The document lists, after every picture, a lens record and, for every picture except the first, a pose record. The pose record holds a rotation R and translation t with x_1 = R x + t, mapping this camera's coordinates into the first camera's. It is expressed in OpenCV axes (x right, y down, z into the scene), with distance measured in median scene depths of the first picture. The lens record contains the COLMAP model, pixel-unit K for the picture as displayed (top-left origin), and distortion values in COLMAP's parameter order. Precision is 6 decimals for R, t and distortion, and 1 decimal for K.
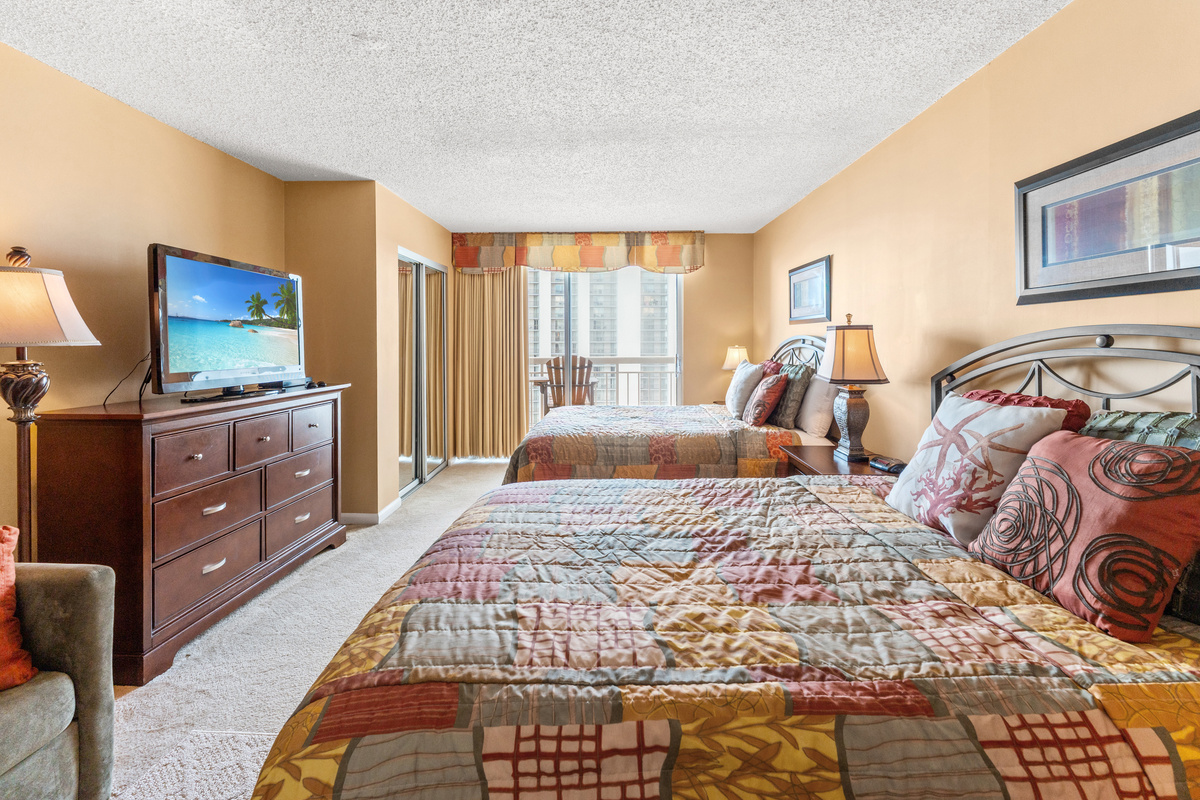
lens RADIAL K [[493.0, 0, 598.2], [0, 493.0, 361.1], [0, 0, 1]] dist [-0.001710, -0.000327]
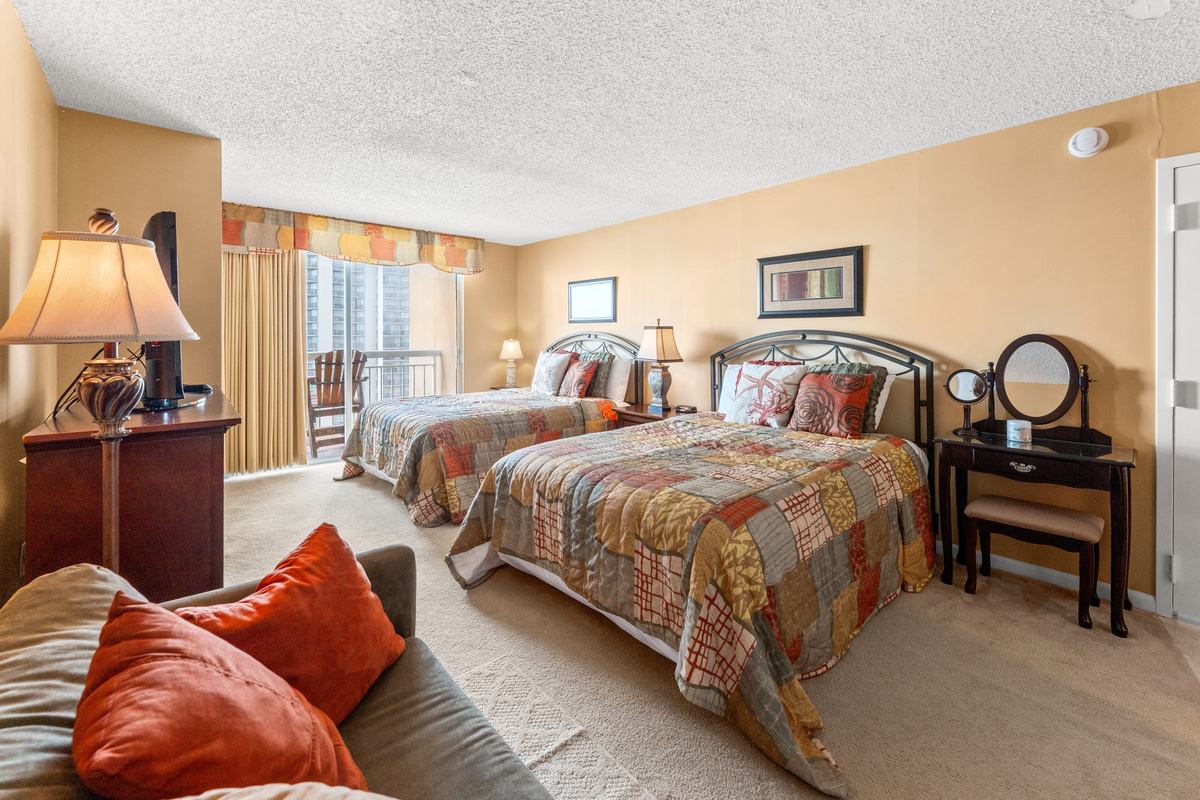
lens RADIAL K [[493.0, 0, 598.2], [0, 493.0, 361.1], [0, 0, 1]] dist [-0.001710, -0.000327]
pose [[0.738219, -0.030686, 0.673863, -0.612762], [0.022410, 0.999529, 0.020967, 0.001932], [-0.674189, -0.000377, 0.738558, -0.038540]]
